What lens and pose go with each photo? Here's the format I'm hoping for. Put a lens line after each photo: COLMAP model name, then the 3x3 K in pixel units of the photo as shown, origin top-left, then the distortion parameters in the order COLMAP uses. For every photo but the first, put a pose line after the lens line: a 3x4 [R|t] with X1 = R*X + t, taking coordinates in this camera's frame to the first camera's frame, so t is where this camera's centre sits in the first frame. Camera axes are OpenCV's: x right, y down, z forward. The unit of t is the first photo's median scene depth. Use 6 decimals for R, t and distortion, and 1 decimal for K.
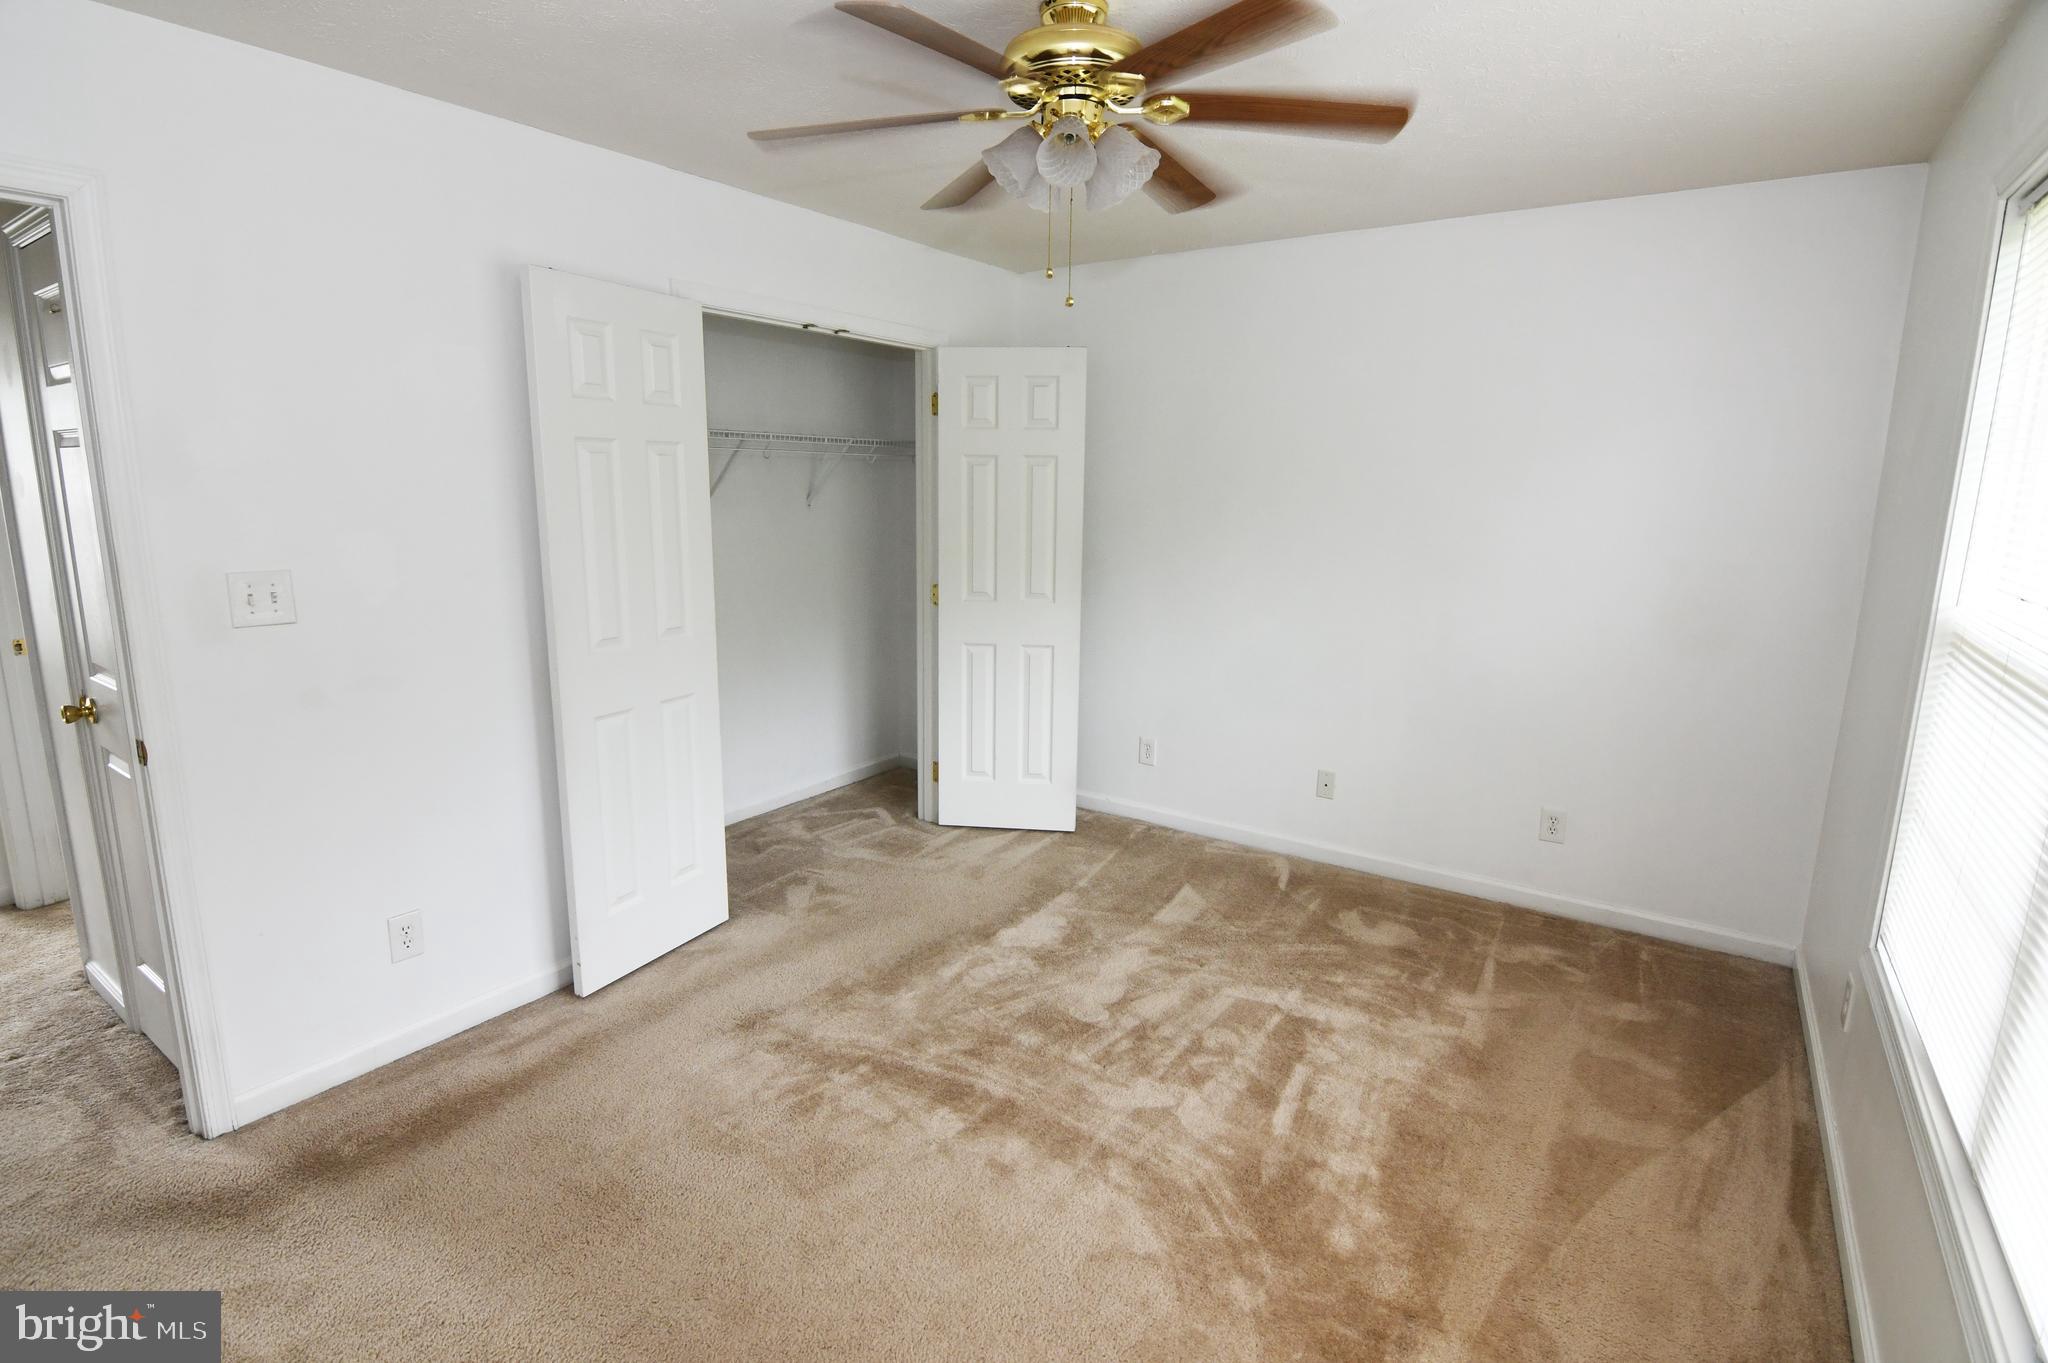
lens RADIAL K [[989.0, 0, 1020.6], [0, 989.0, 667.1], [0, 0, 1]] dist [-0.004593, -0.012459]
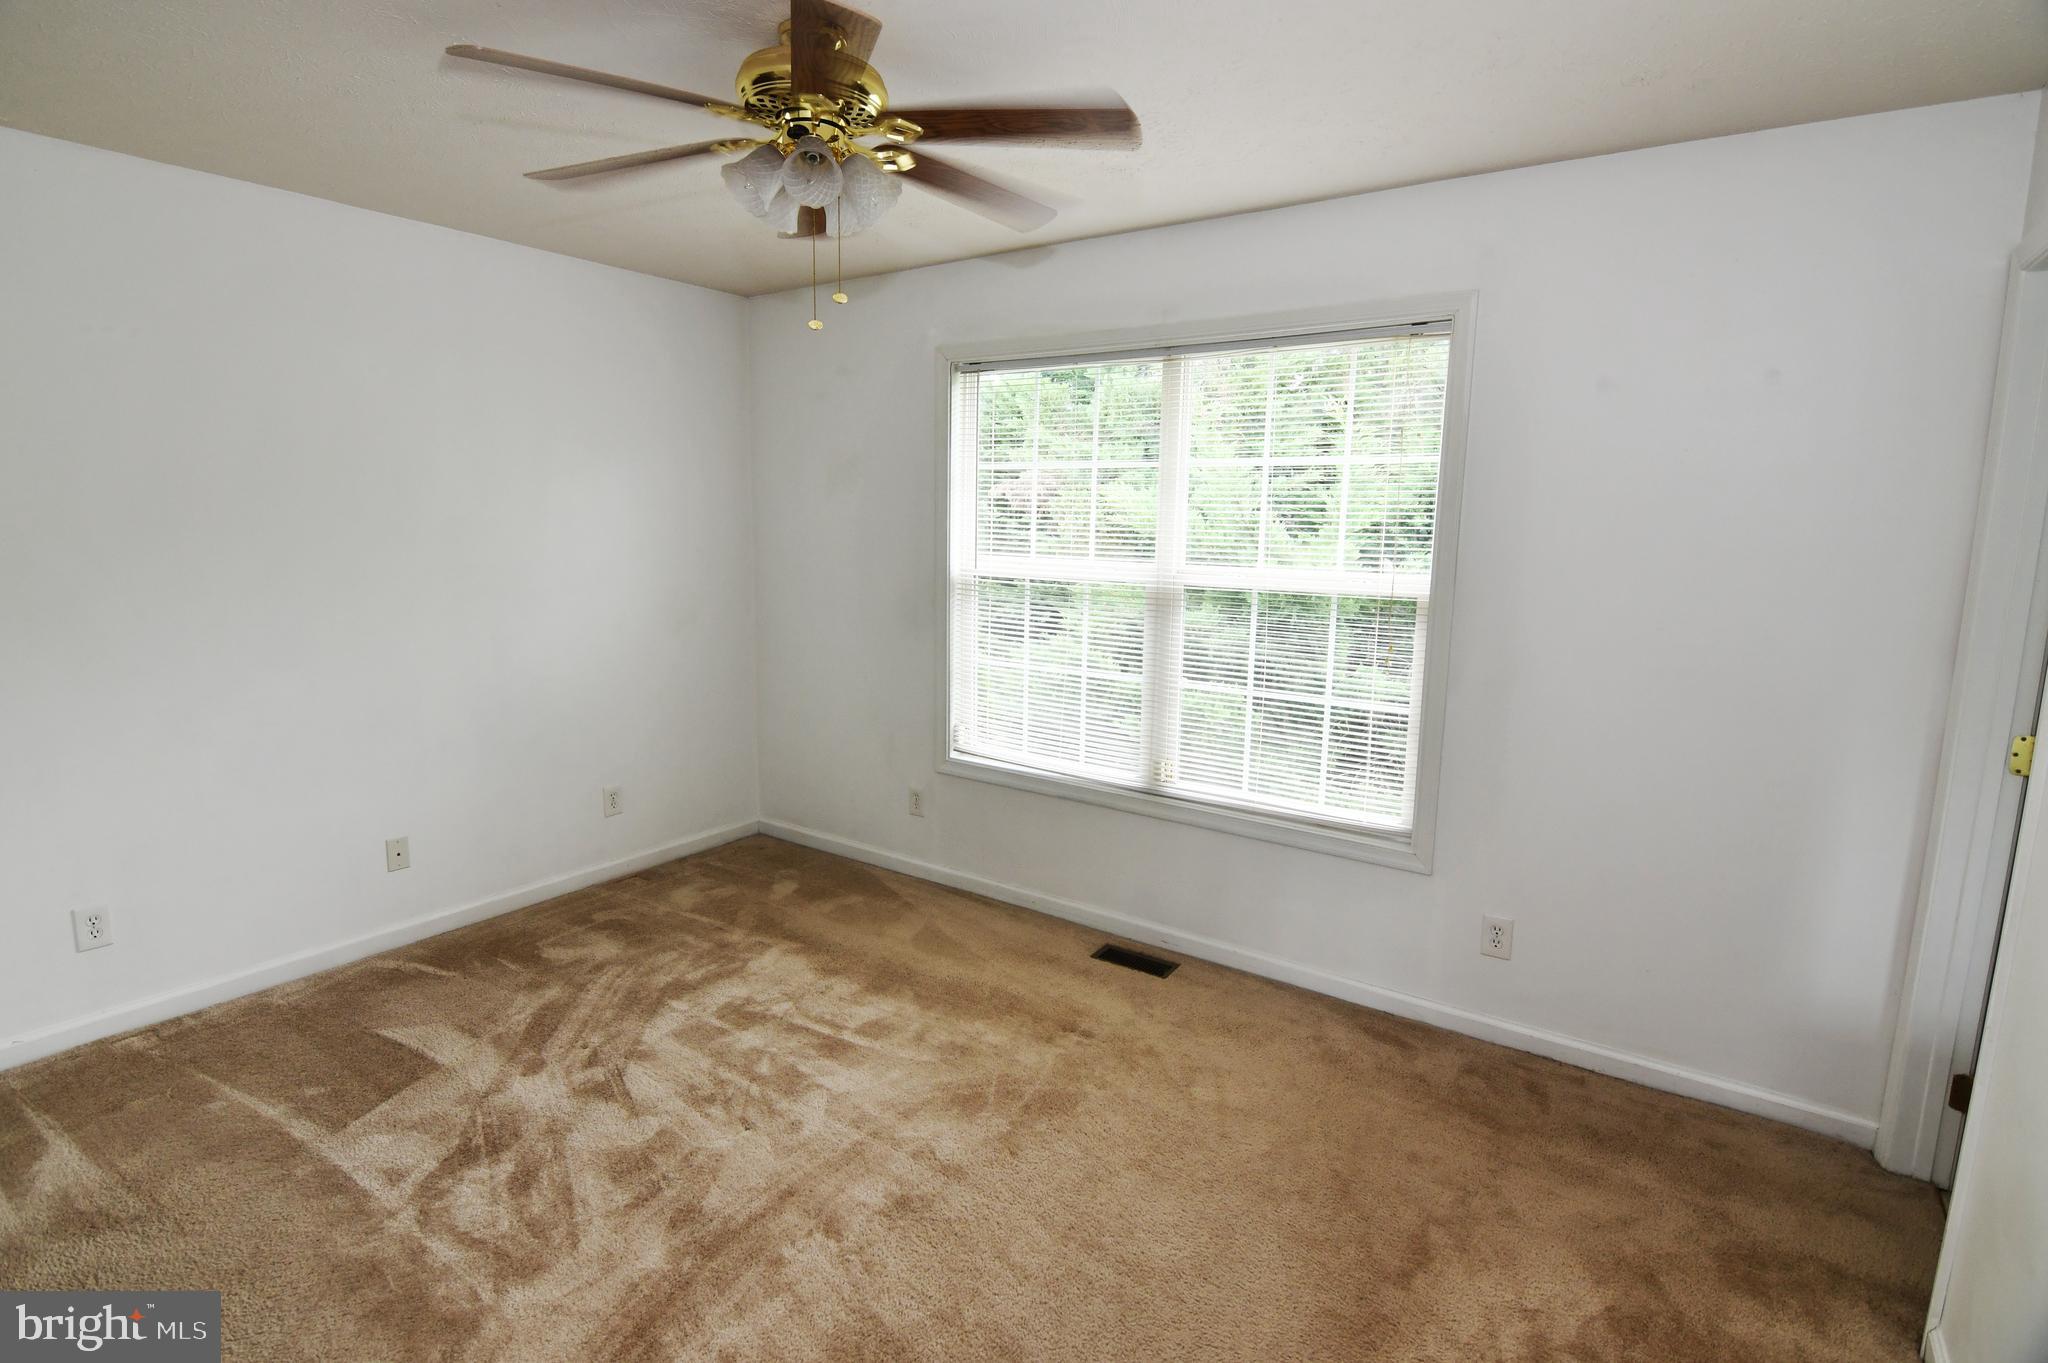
lens RADIAL K [[989.0, 0, 1020.6], [0, 989.0, 667.1], [0, 0, 1]] dist [-0.004593, -0.012459]
pose [[-0.005107, -0.159574, 0.987173, -0.636807], [0.167027, 0.973181, 0.158176, -0.103241], [-0.985939, 0.165693, 0.021683, 0.542170]]
